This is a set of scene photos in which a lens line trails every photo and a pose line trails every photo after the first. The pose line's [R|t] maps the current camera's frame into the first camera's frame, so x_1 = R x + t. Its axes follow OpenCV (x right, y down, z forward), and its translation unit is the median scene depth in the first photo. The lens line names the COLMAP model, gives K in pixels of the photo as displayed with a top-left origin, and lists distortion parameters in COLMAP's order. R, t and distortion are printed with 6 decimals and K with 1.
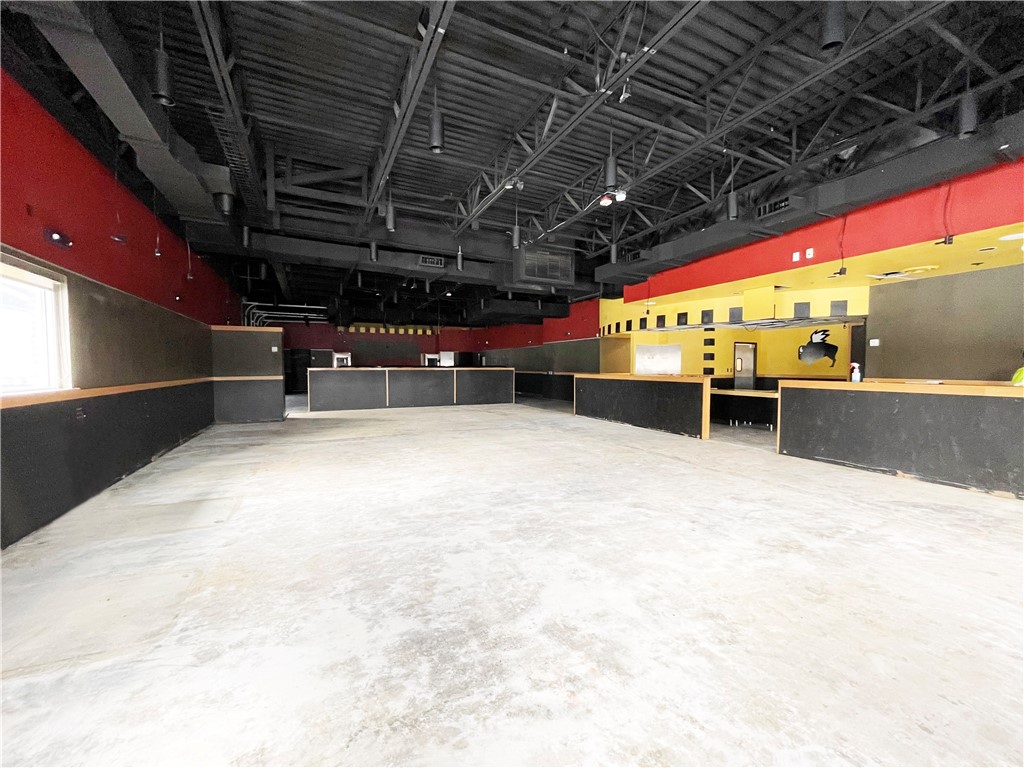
lens RADIAL K [[414.0, 0, 509.4], [0, 414.0, 384.5], [0, 0, 1]] dist [-0.005193, 0.001882]
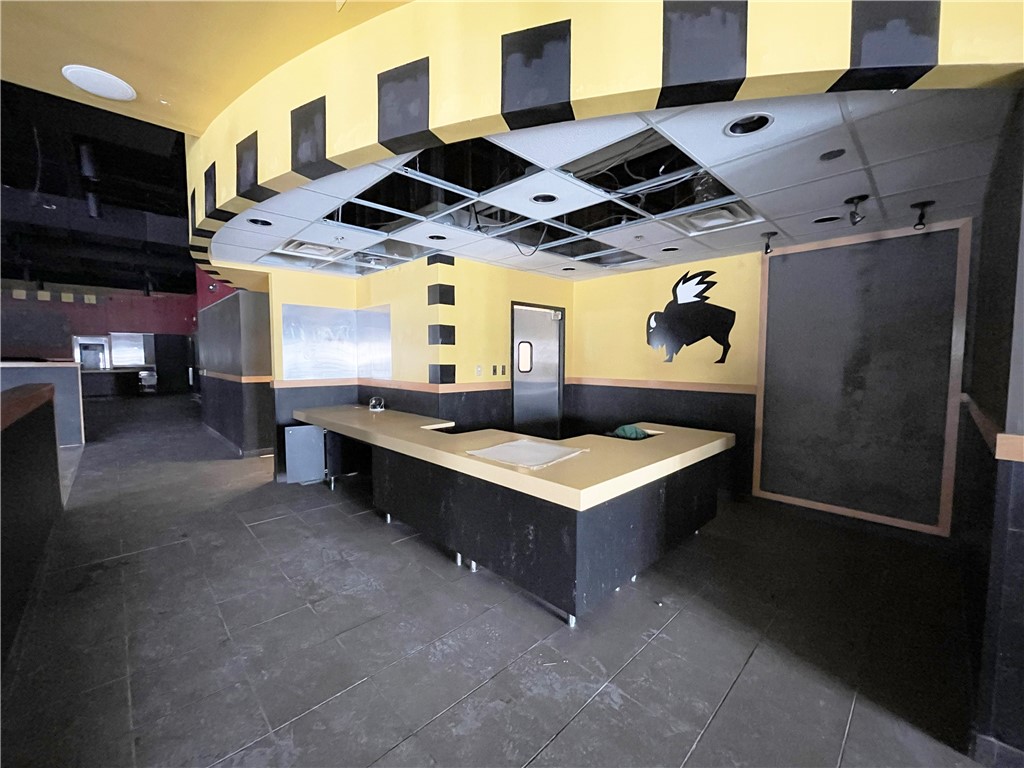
lens RADIAL K [[414.0, 0, 507.9], [0, 414.0, 386.7], [0, 0, 1]] dist [-0.005193, 0.001882]
pose [[0.946395, -0.019240, 0.322439, 0.898419], [0.010637, 0.999539, 0.028424, -0.066346], [-0.322838, -0.023470, 0.946163, 1.353805]]
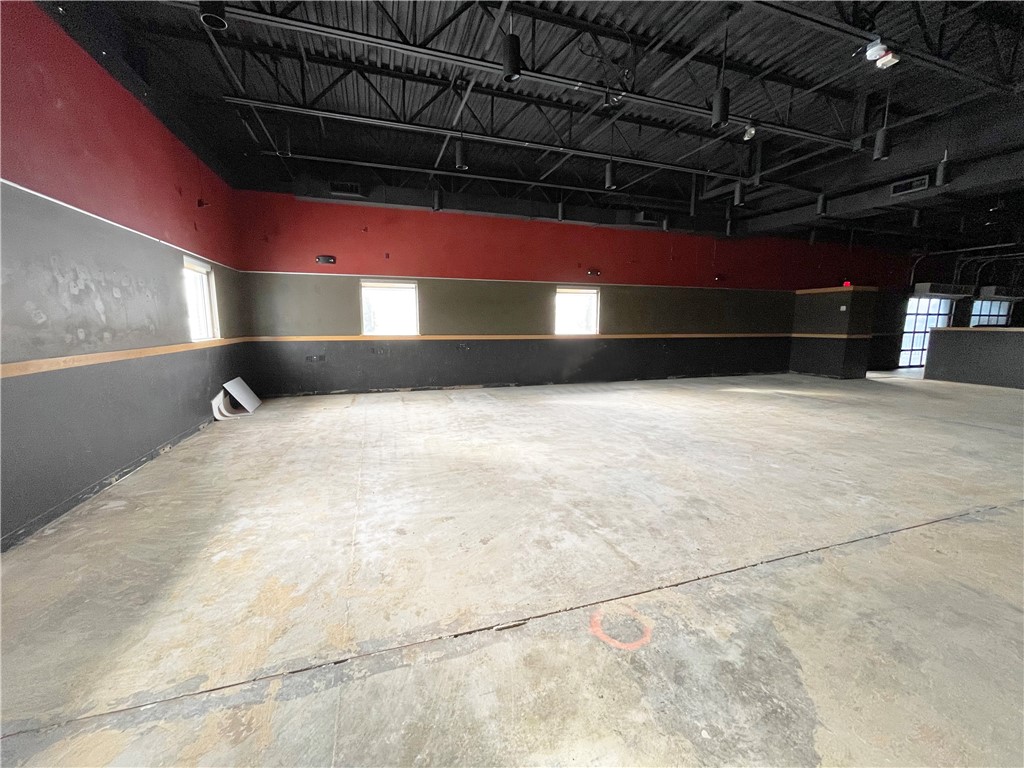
lens RADIAL K [[414.0, 0, 510.8], [0, 414.0, 382.0], [0, 0, 1]] dist [-0.005193, 0.001882]
pose [[-0.124882, 0.141184, -0.982075, 1.132821], [-0.046678, 0.987892, 0.147956, -0.035329], [0.991073, 0.064318, -0.116780, 0.627559]]
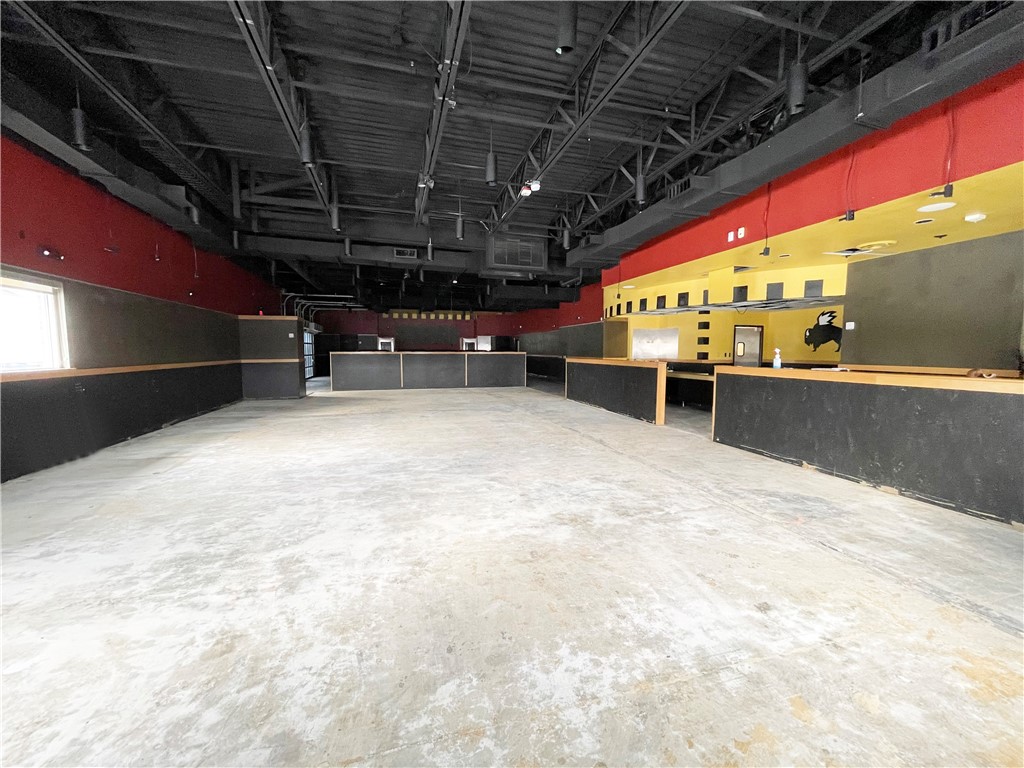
lens RADIAL K [[414.0, 0, 508.7], [0, 414.0, 383.0], [0, 0, 1]] dist [-0.005193, 0.001882]
pose [[0.985792, 0.014221, -0.167367, 0.428989], [-0.008178, 0.999291, 0.036740, -0.002207], [0.167771, -0.034849, 0.985210, -0.050643]]
